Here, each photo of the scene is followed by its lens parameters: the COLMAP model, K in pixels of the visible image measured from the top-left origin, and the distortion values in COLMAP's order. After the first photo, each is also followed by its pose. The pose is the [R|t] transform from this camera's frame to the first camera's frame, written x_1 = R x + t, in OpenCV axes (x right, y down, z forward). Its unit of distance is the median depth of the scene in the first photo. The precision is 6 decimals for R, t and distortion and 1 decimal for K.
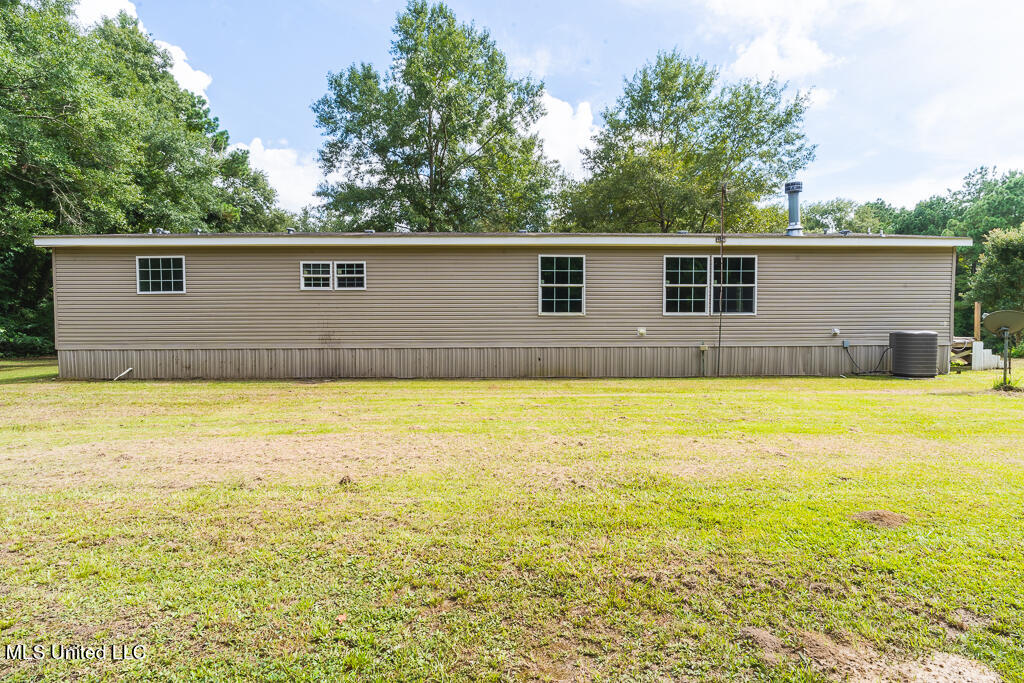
lens RADIAL K [[537.7, 0, 512.1], [0, 537.7, 343.4], [0, 0, 1]] dist [-0.001314, 0.006665]
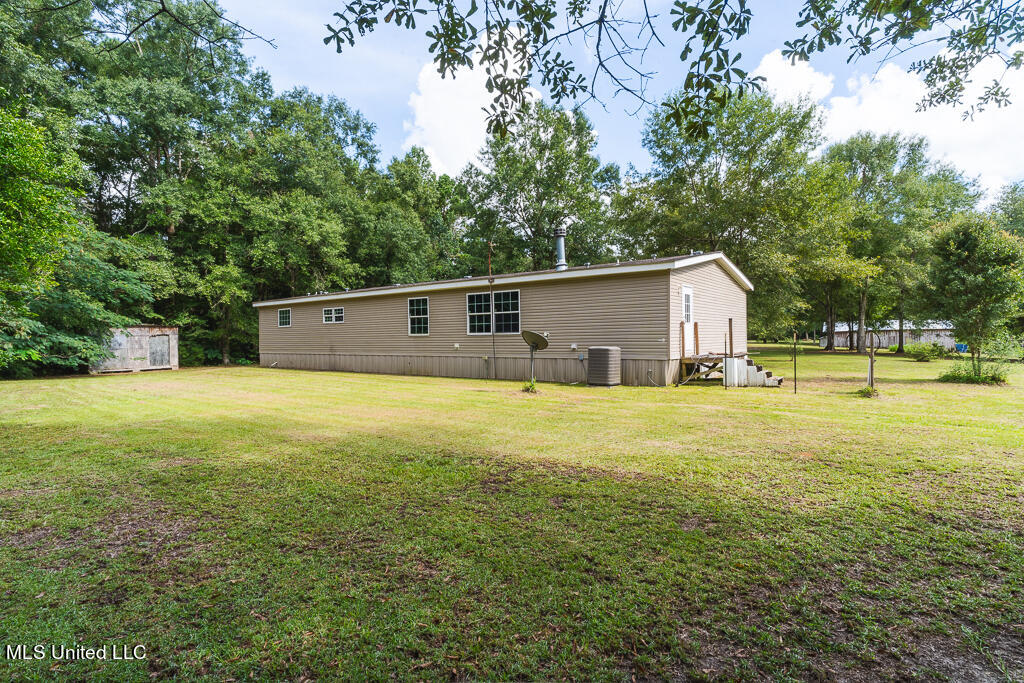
lens RADIAL K [[537.7, 0, 514.3], [0, 537.7, 339.0], [0, 0, 1]] dist [-0.001314, 0.006665]
pose [[0.772277, -0.004606, -0.635269, 1.297671], [-0.022836, 0.999126, -0.035004, 0.005989], [0.634875, 0.041540, 0.771497, -0.031829]]
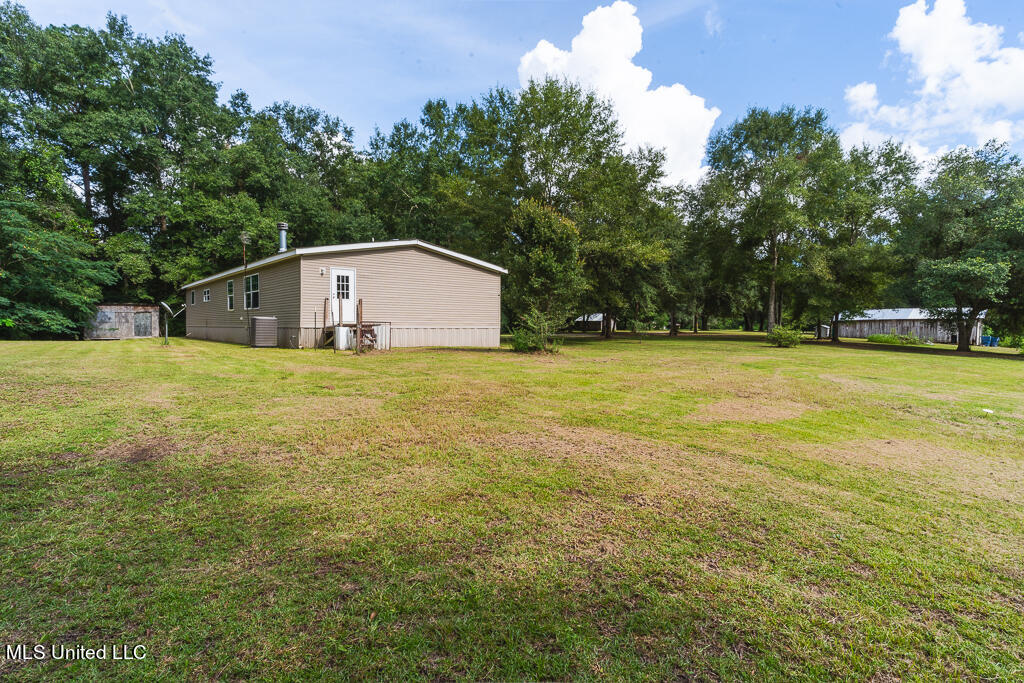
lens RADIAL K [[537.7, 0, 507.6], [0, 537.7, 342.0], [0, 0, 1]] dist [-0.001314, 0.006665]
pose [[0.611417, 0.028572, -0.790793, 2.231562], [-0.044964, 0.998988, 0.001330, 0.013771], [0.790030, 0.034744, 0.612083, 0.574939]]
